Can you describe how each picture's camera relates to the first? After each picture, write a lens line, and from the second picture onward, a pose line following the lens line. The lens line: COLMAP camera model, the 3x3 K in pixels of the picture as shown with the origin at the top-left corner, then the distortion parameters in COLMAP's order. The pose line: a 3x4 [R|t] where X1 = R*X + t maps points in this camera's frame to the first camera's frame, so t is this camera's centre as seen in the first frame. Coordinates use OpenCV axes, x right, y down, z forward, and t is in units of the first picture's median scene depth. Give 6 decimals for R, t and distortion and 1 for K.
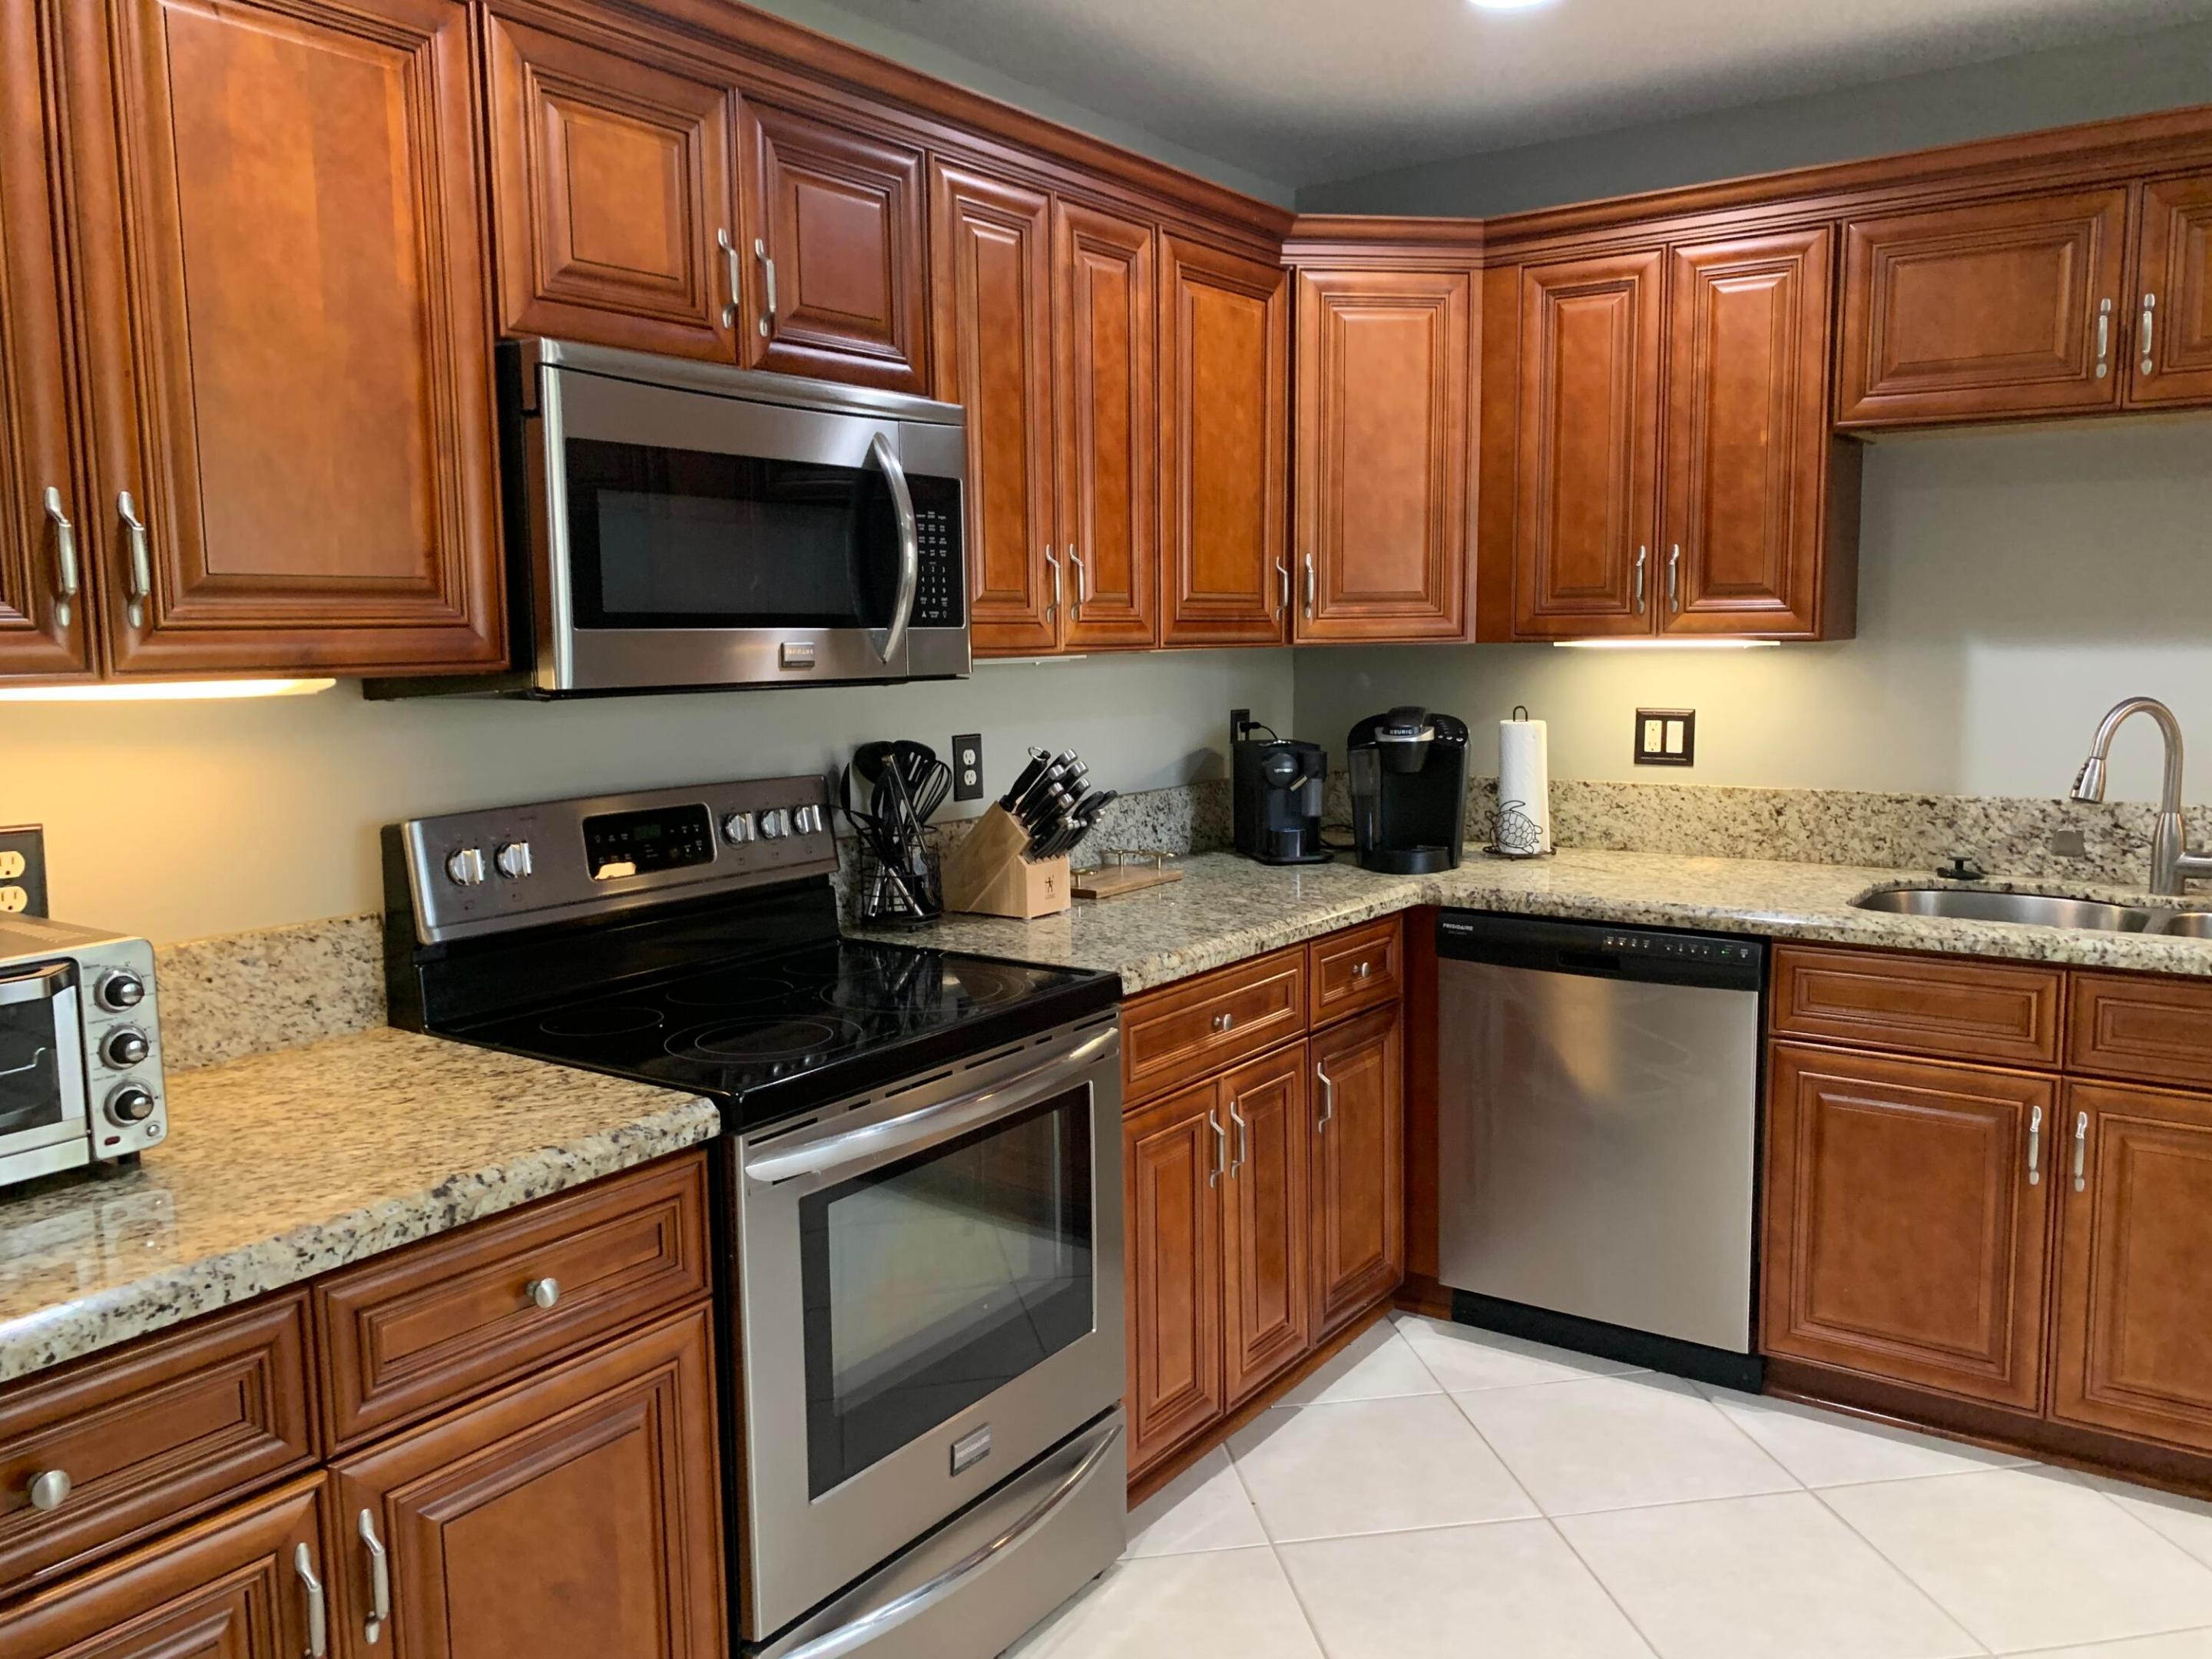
lens RADIAL K [[1730.6, 0, 1139.9], [0, 1730.6, 822.6], [0, 0, 1]] dist [0.034677, -0.009376]
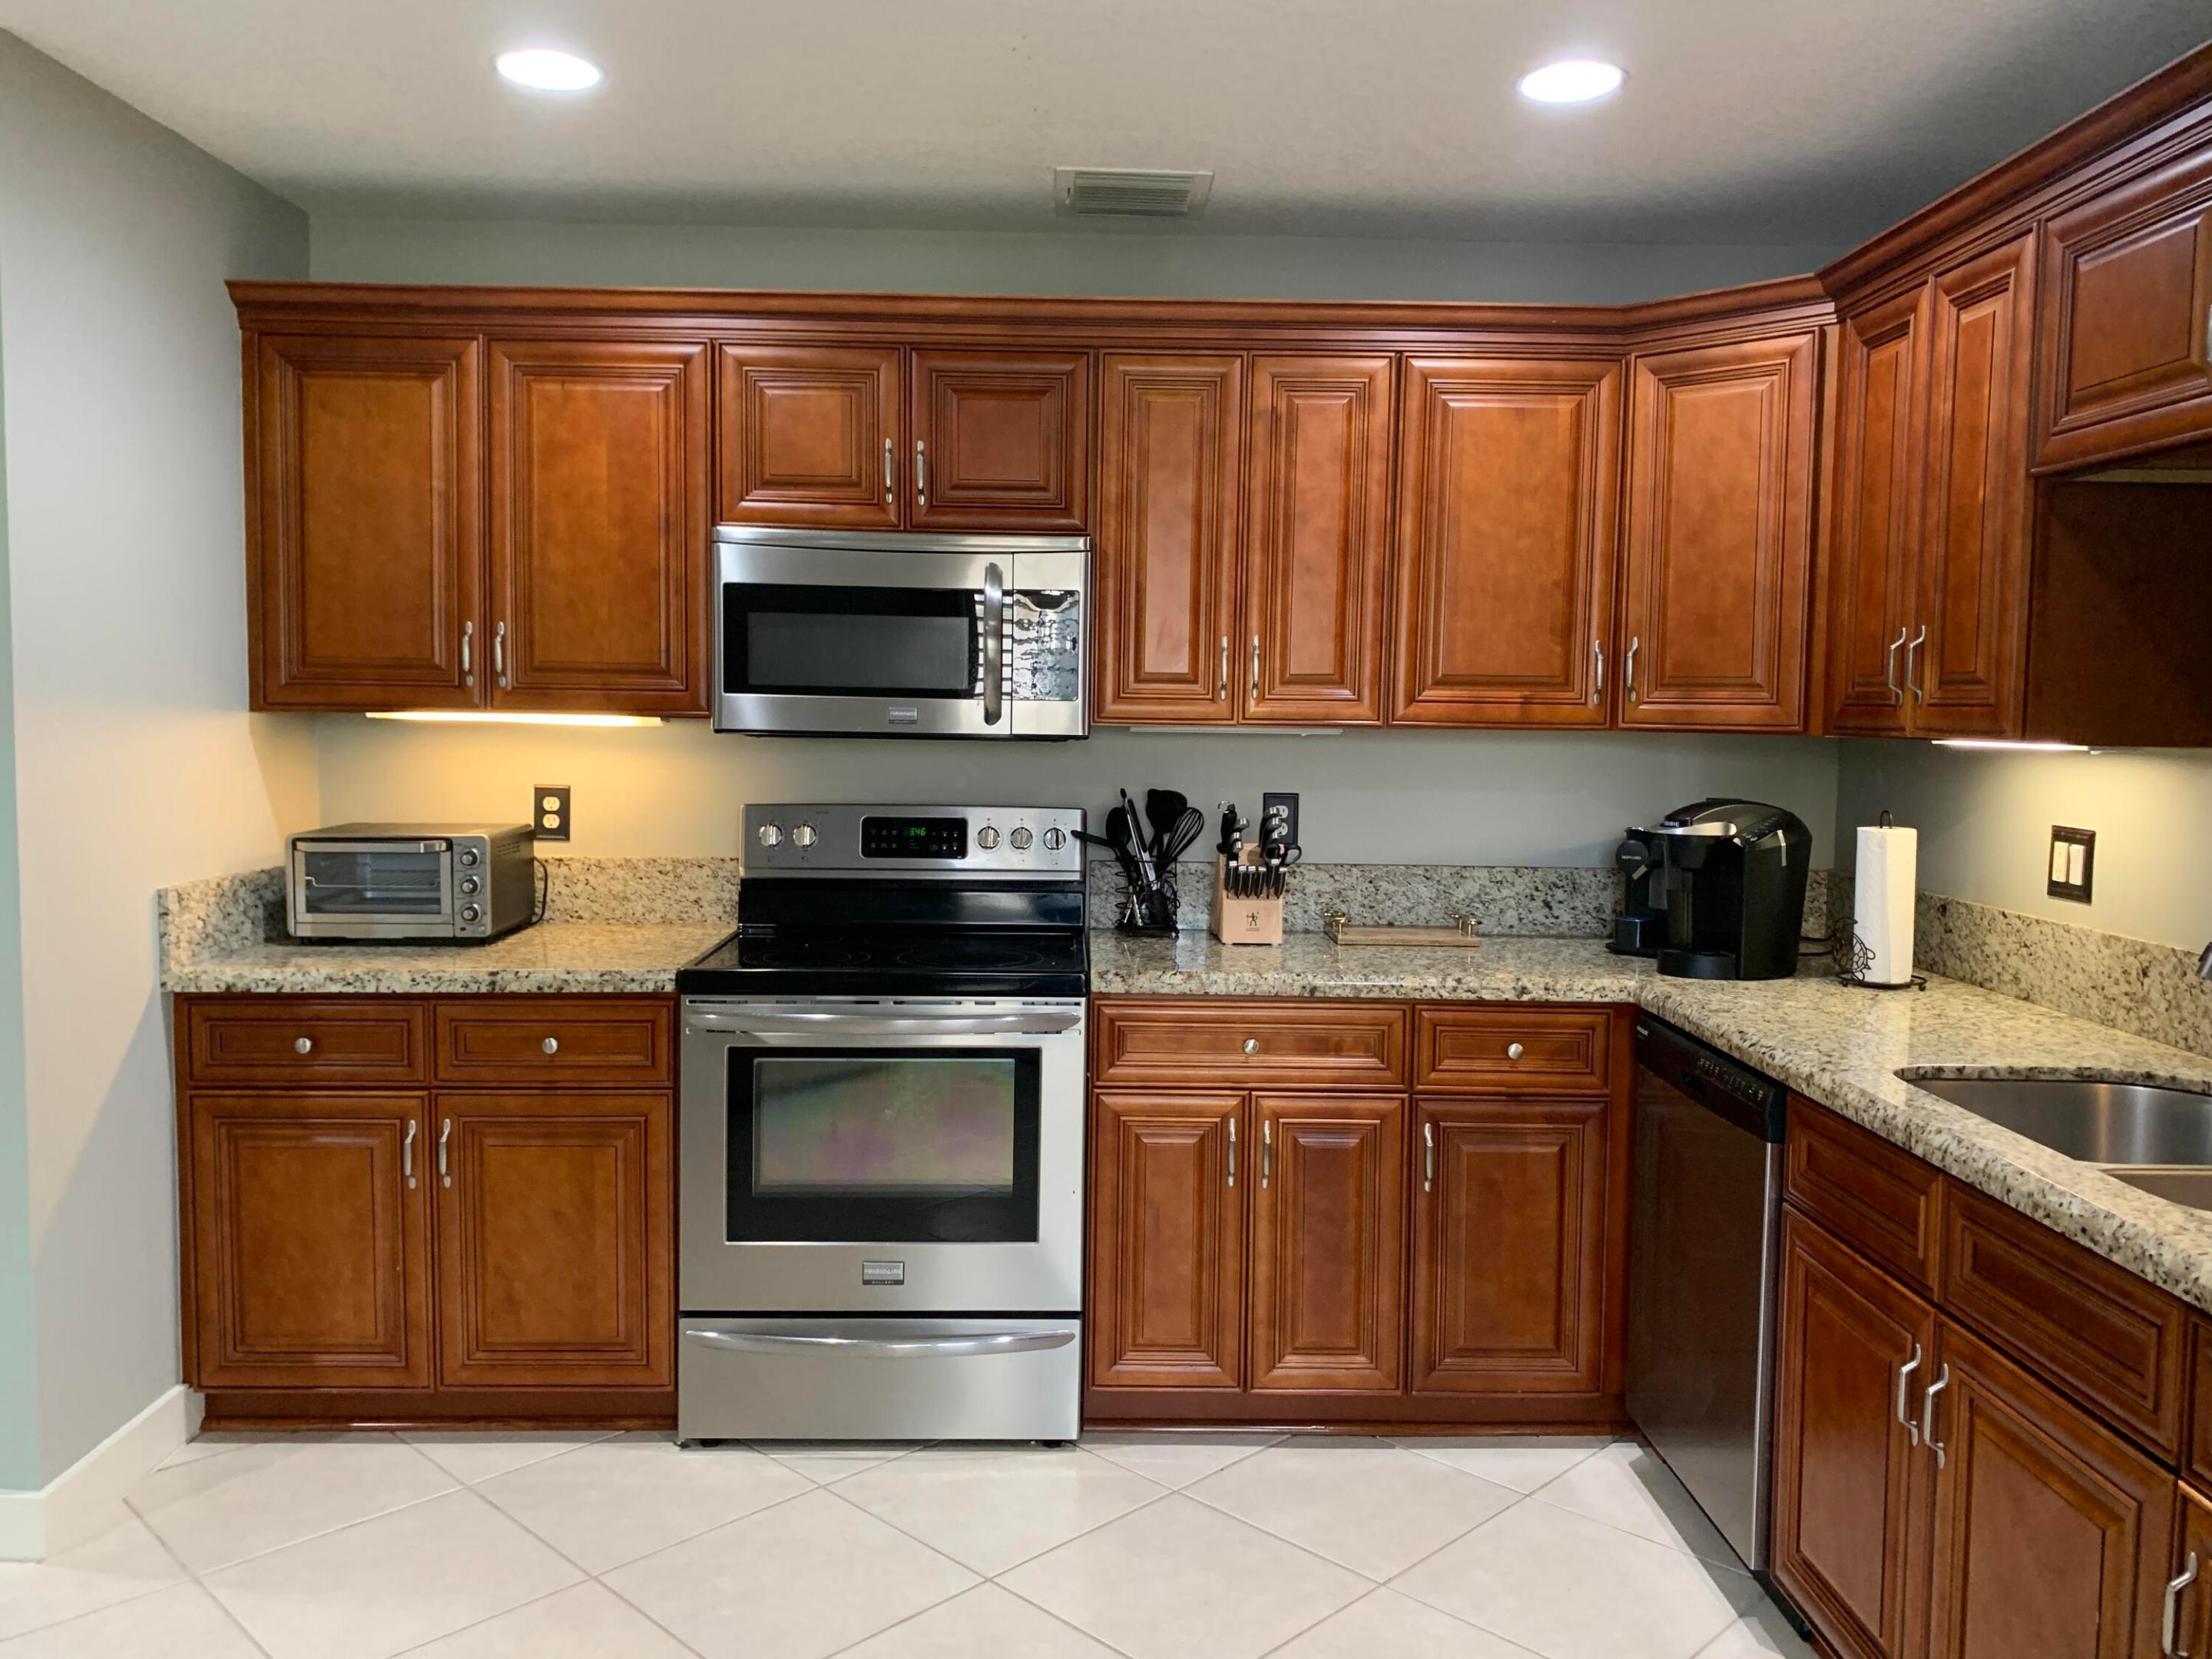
lens RADIAL K [[1756.9, 0, 1105.6], [0, 1756.9, 823.4], [0, 0, 1]] dist [0.043862, -0.003101]
pose [[0.573504, 0.076820, -0.815593, 0.868352], [-0.115602, 0.993220, 0.012262, -0.032619], [0.811005, 0.087252, 0.578496, 0.212233]]
